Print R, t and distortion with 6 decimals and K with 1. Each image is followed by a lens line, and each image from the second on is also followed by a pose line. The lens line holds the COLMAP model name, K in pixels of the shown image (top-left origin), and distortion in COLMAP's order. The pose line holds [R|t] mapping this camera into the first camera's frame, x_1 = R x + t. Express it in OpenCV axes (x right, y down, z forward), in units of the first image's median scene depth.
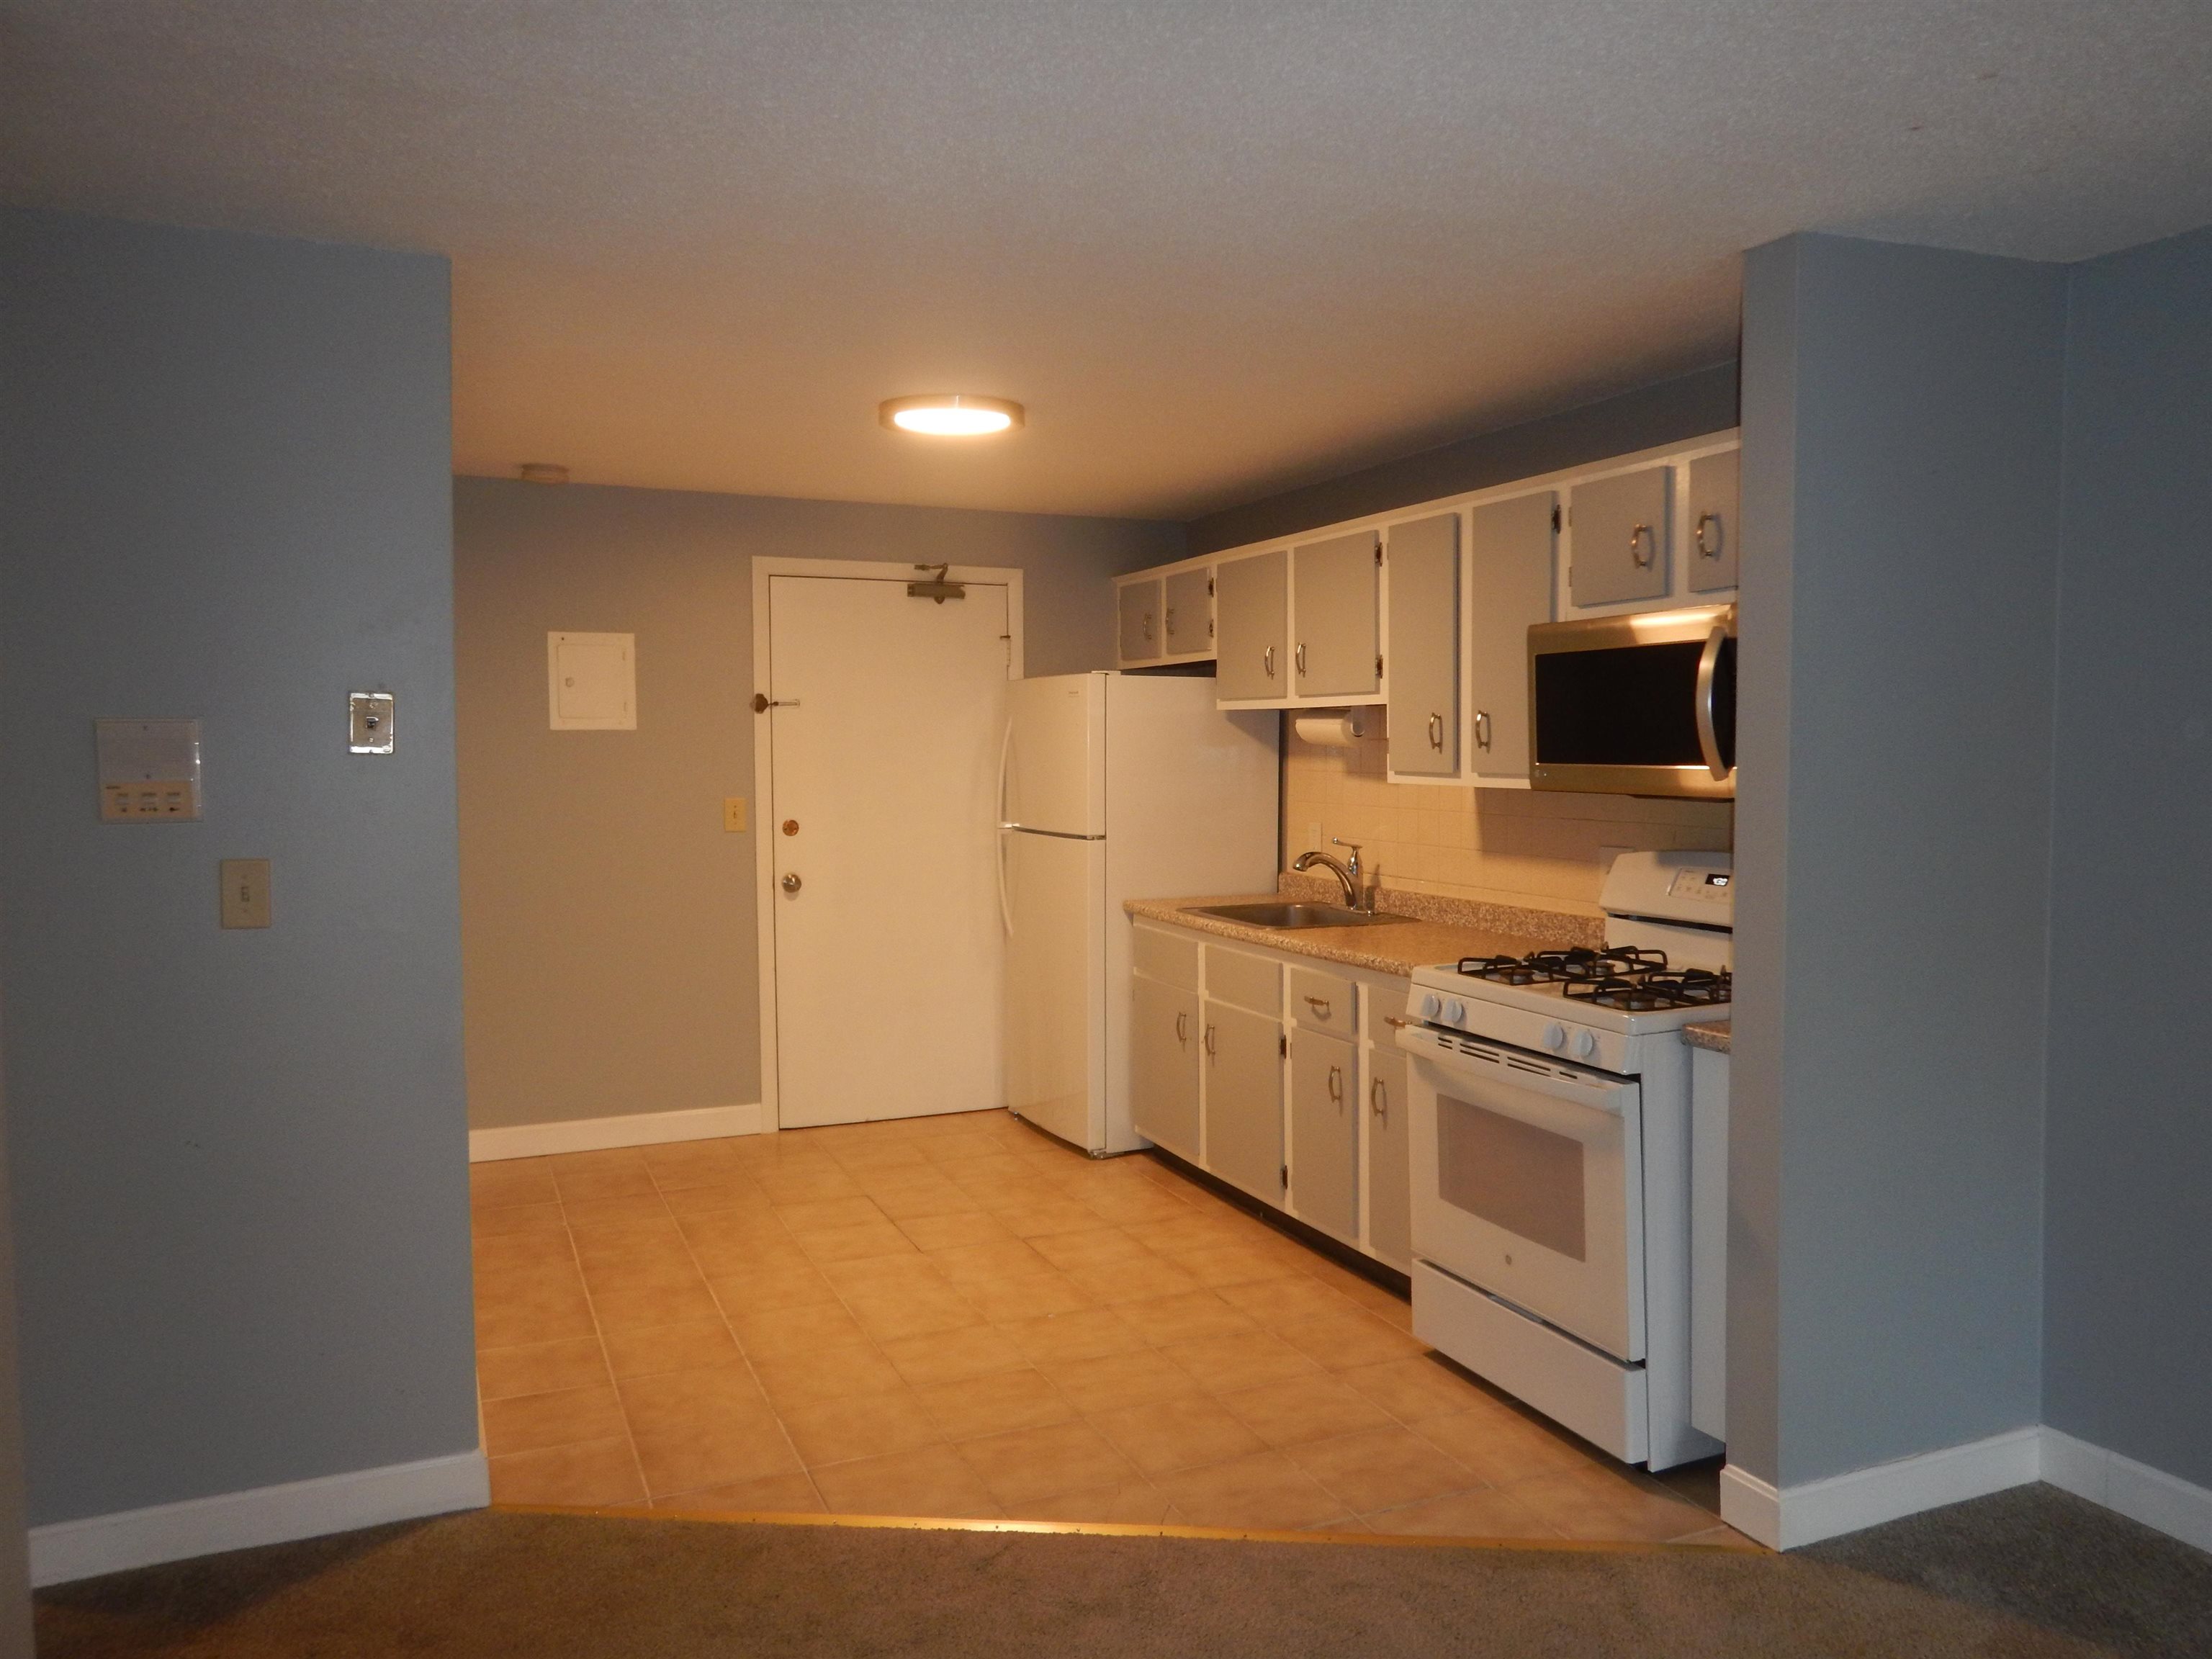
lens RADIAL K [[1604.4, 0, 1109.5], [0, 1604.4, 762.7], [0, 0, 1]] dist [0.022287, 0.007881]
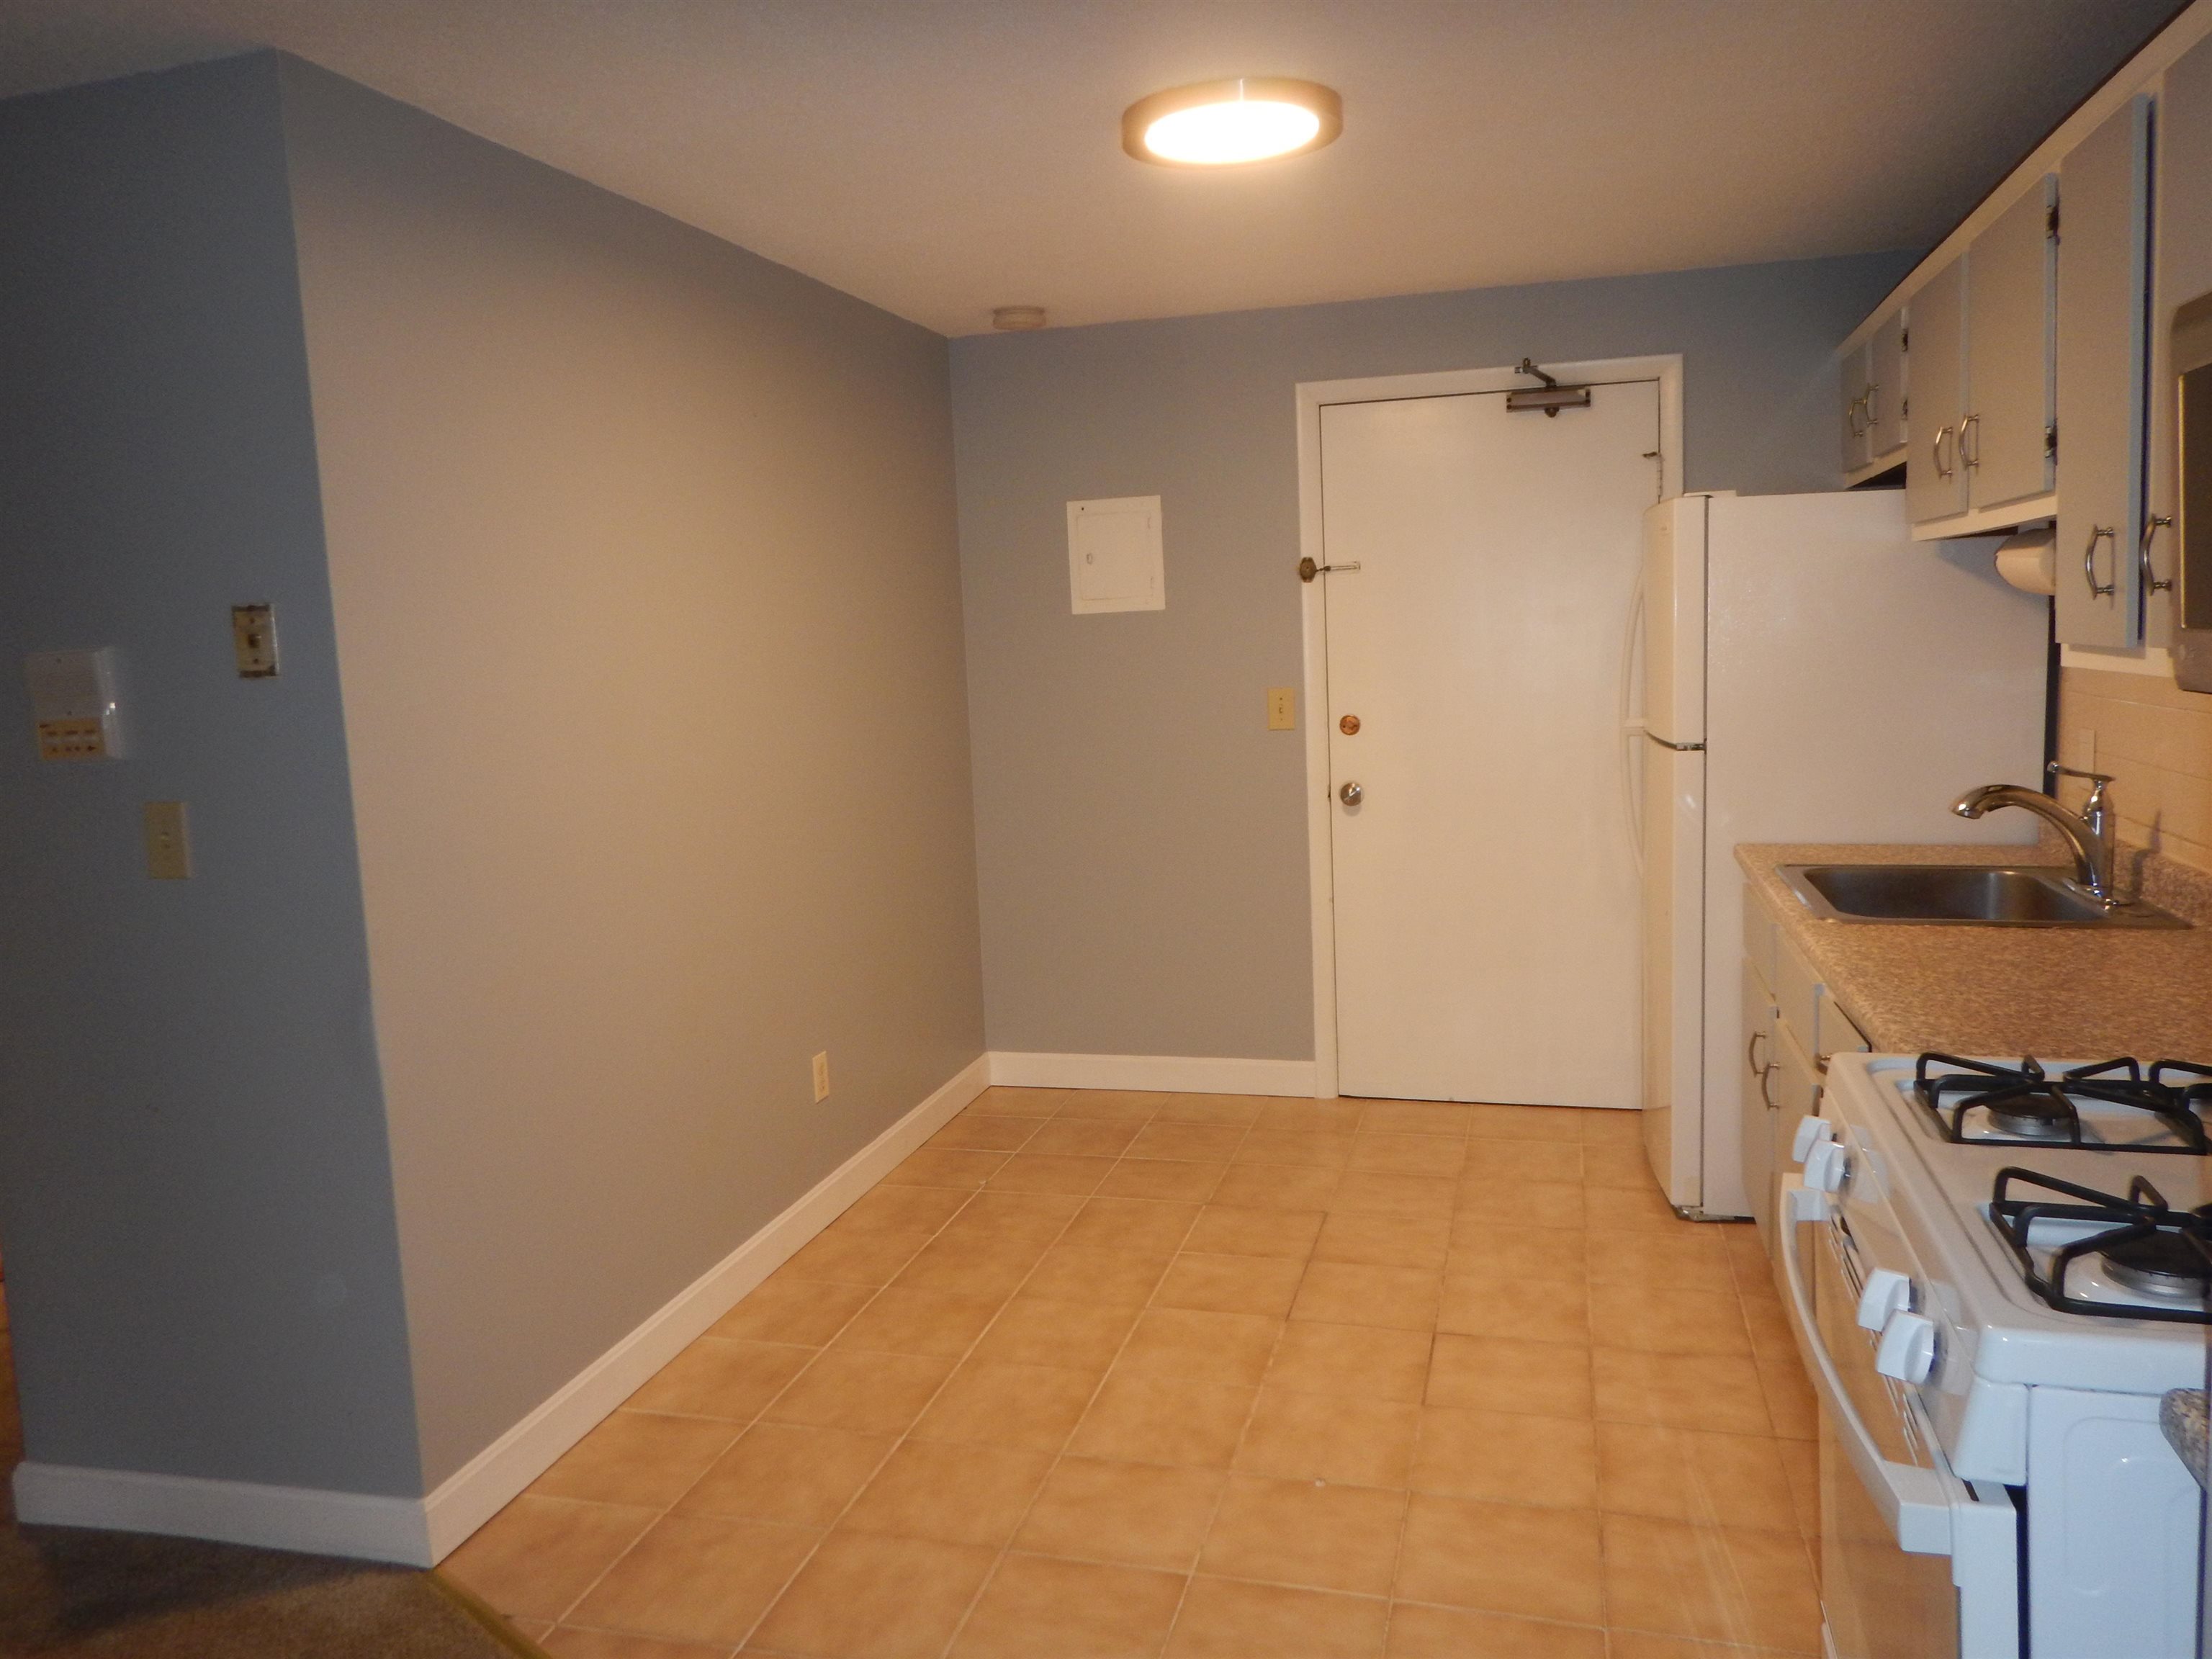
lens RADIAL K [[1604.4, 0, 1109.5], [0, 1604.4, 762.7], [0, 0, 1]] dist [0.022287, 0.007881]
pose [[0.771402, 0.023602, -0.635911, 0.242579], [0.034350, 0.996311, 0.078648, -0.008349], [0.635421, -0.082512, 0.767745, 0.350132]]
